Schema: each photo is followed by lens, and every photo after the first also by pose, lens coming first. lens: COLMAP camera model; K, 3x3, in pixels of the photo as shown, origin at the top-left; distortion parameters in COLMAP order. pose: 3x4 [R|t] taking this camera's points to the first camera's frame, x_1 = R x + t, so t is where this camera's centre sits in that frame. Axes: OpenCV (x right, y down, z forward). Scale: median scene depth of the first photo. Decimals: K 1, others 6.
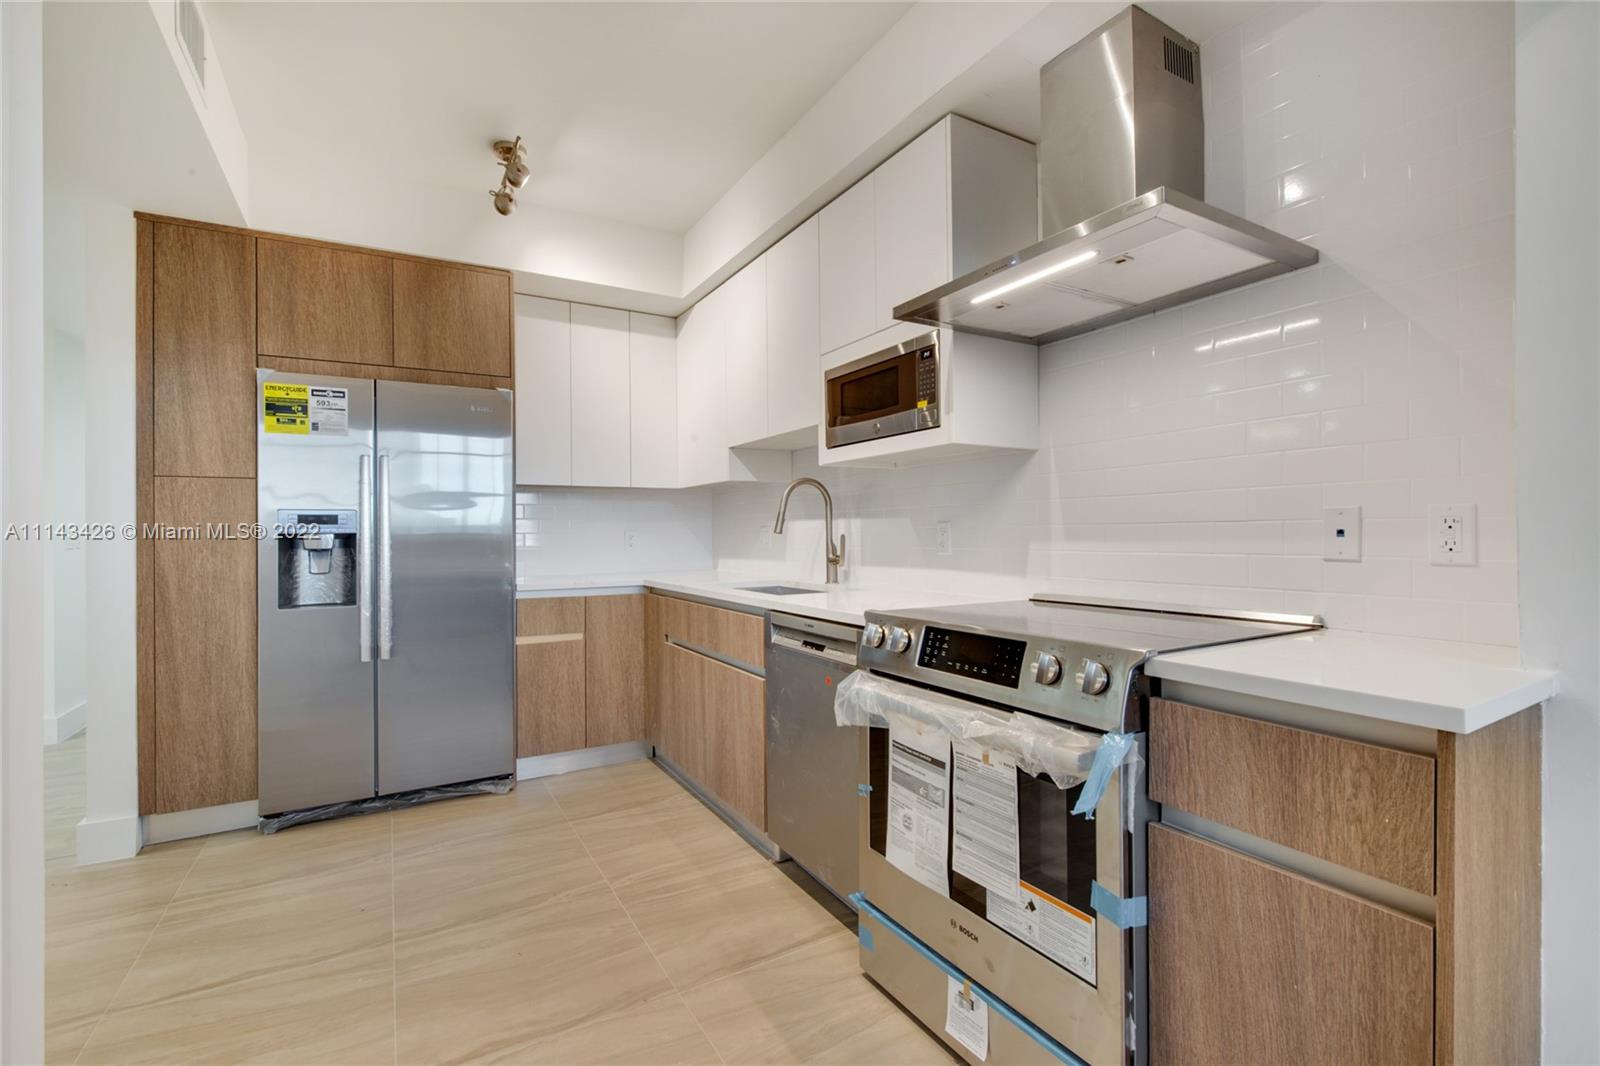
lens RADIAL K [[706.1, 0, 799.1], [0, 706.1, 520.6], [0, 0, 1]] dist [-0.008442, 0.000228]
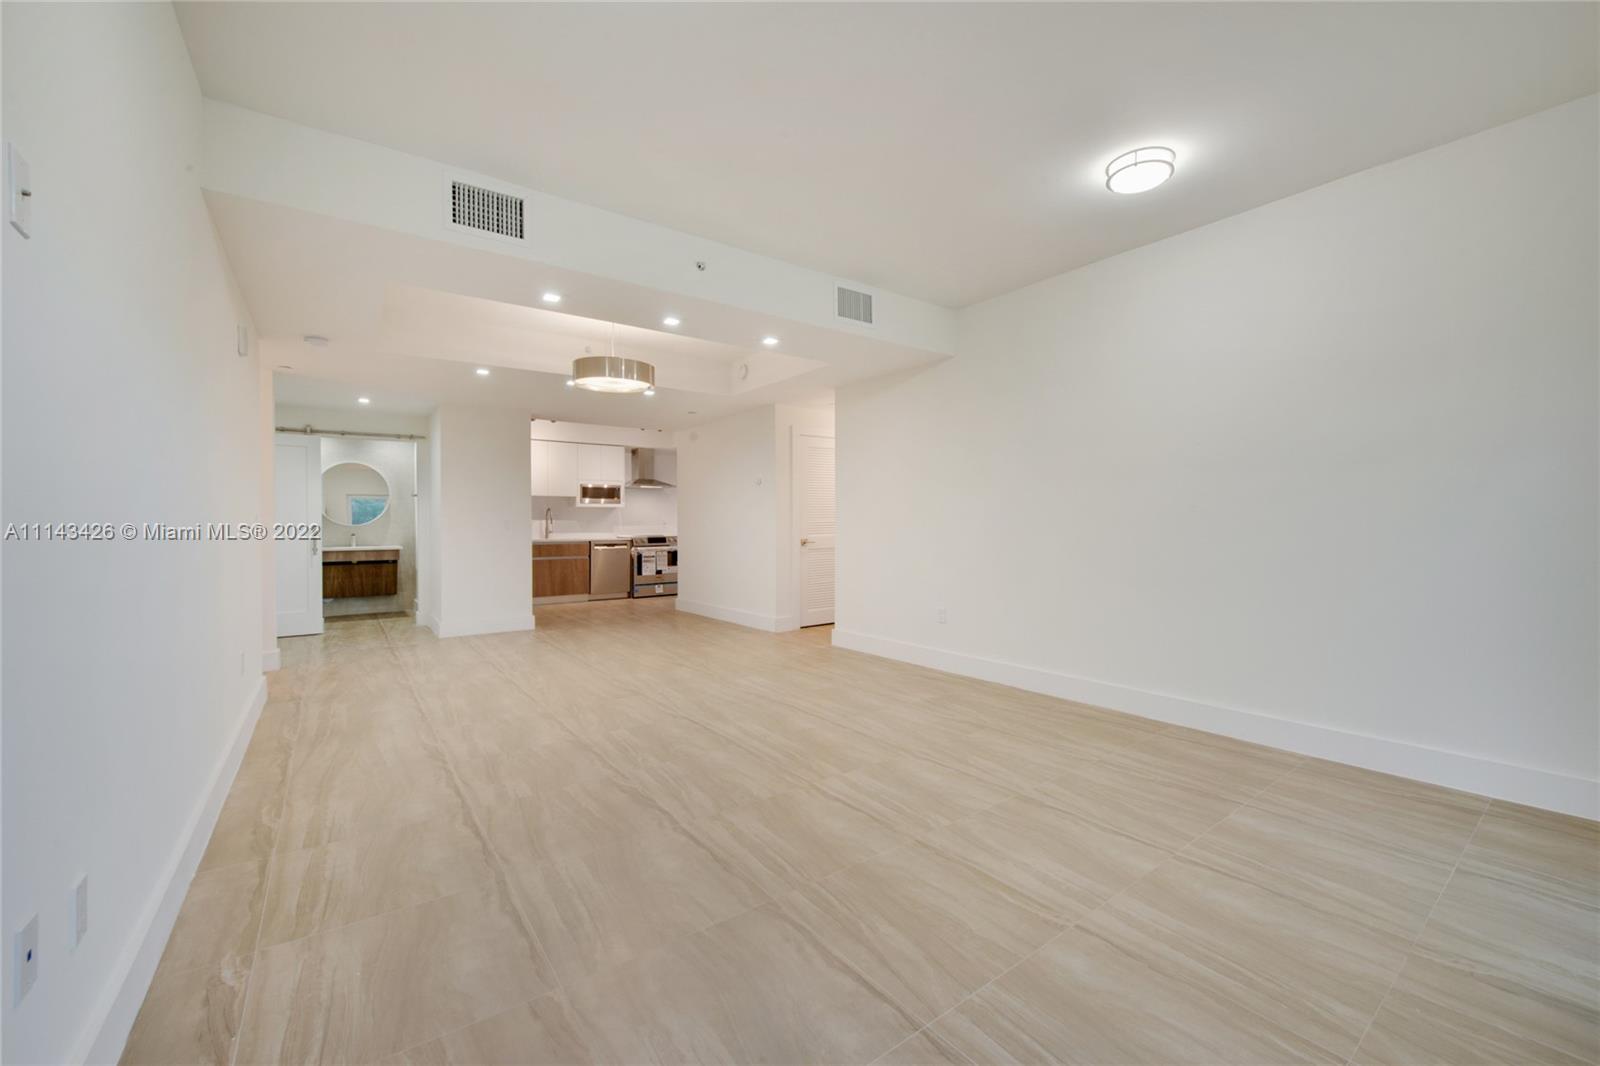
lens RADIAL K [[633.2, 0, 794.2], [0, 633.2, 522.5], [0, 0, 1]] dist [-0.010950, -0.002419]
pose [[-0.092141, 0.015431, 0.995626, -4.718990], [-0.005775, 0.999855, -0.016031, 0.078661], [-0.995729, -0.007227, -0.092038, 0.146366]]
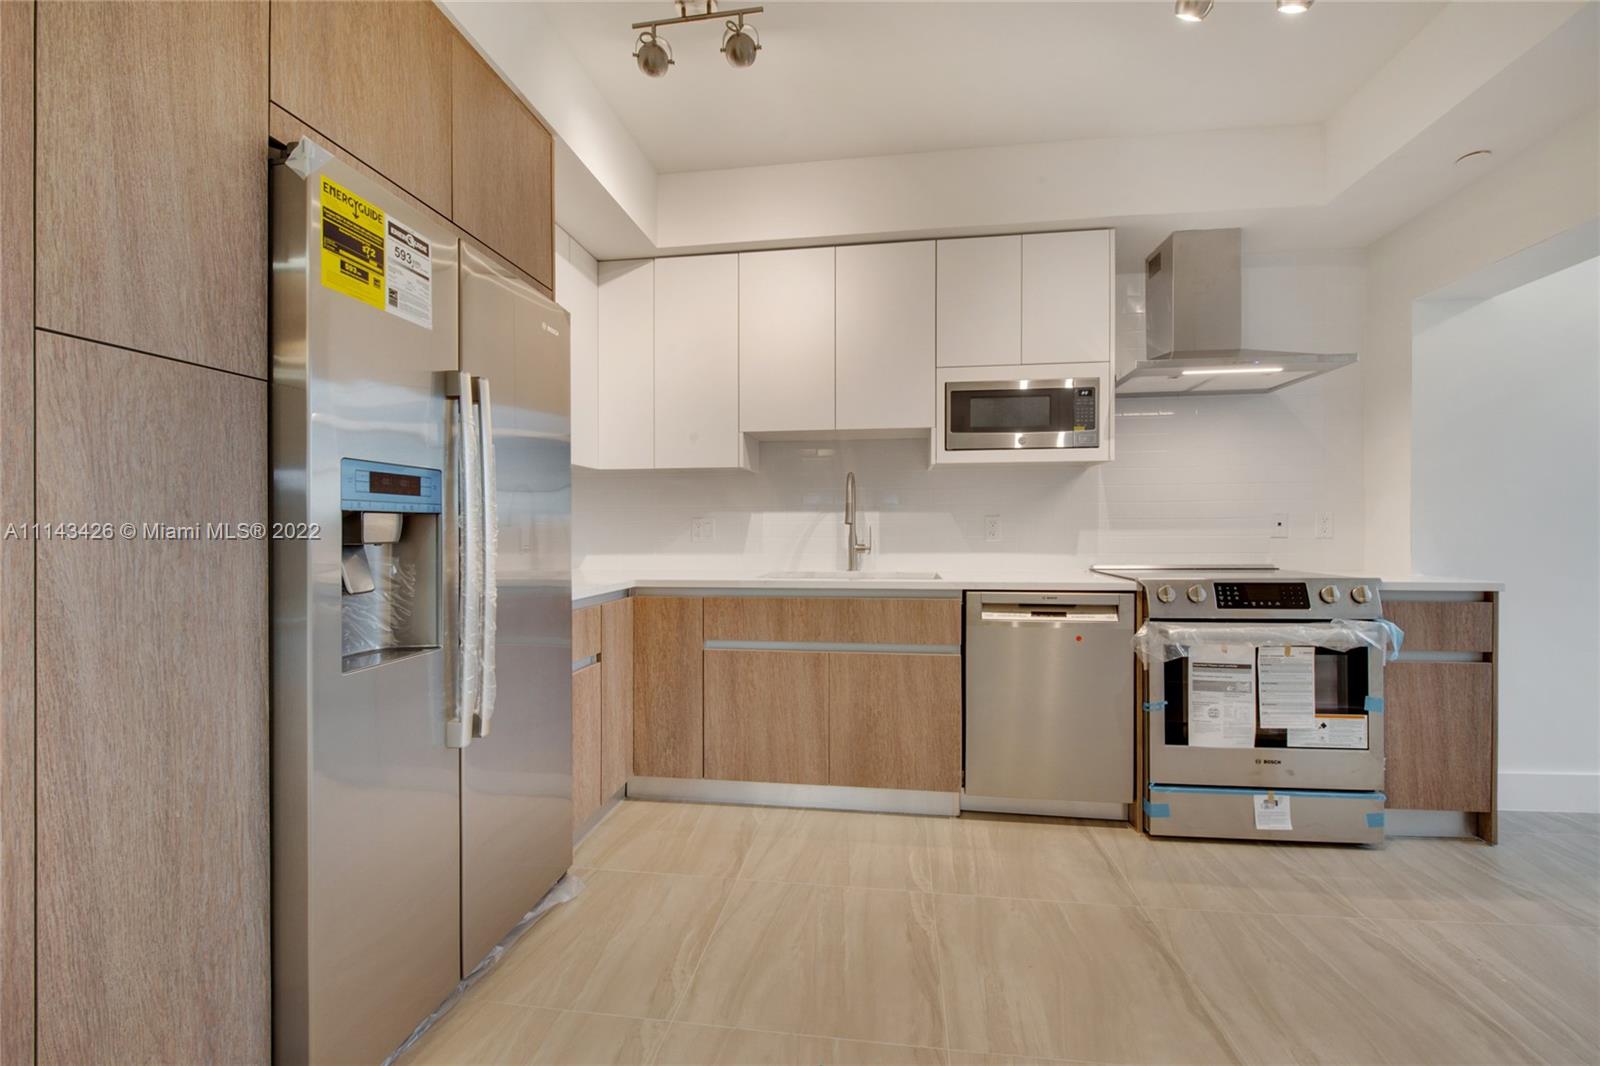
lens RADIAL K [[648.3, 0, 809.2], [0, 648.3, 527.4], [0, 0, 1]] dist [-0.012137, -0.000892]
pose [[0.621671, 0.008755, 0.783230, -1.184633], [-0.013983, 0.999902, -0.000079, 0.034434], [-0.783154, -0.010903, 0.621732, 0.664695]]
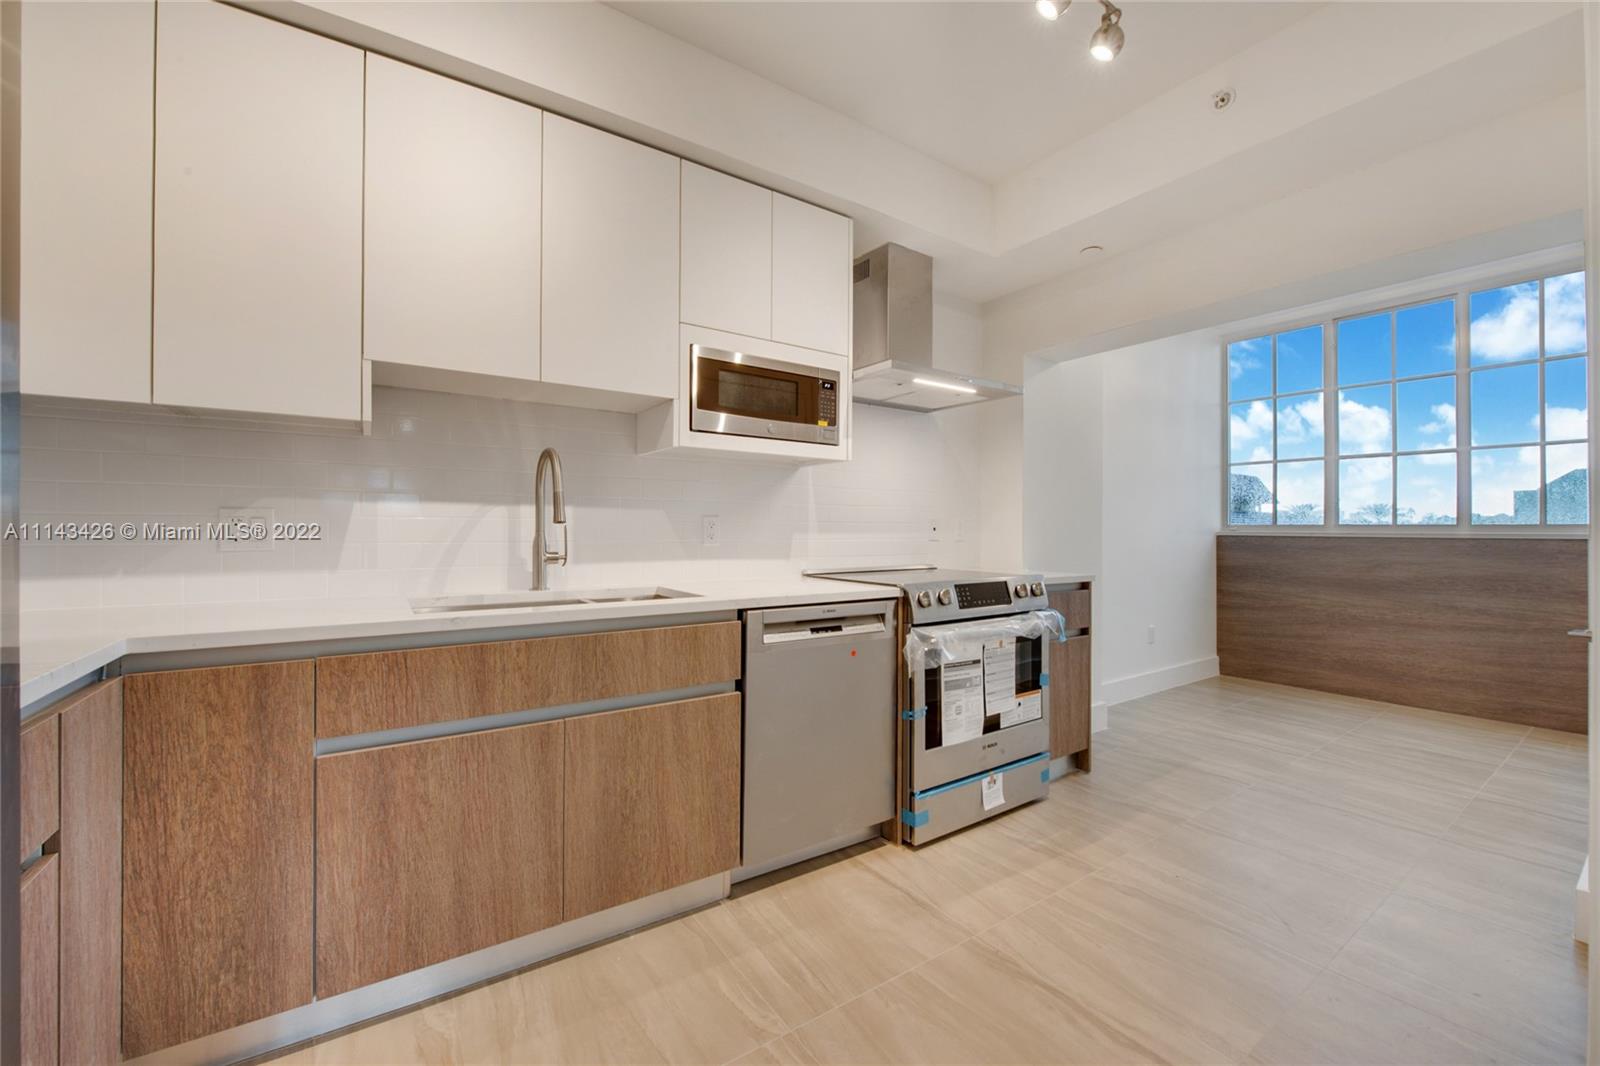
lens RADIAL K [[633.2, 0, 806.7], [0, 633.2, 532.5], [0, 0, 1]] dist [-0.010950, -0.002419]
pose [[-0.064908, 0.007852, 0.997860, -0.993997], [-0.018493, 0.999788, -0.009070, 0.041111], [-0.997720, -0.019042, -0.064749, 1.157840]]
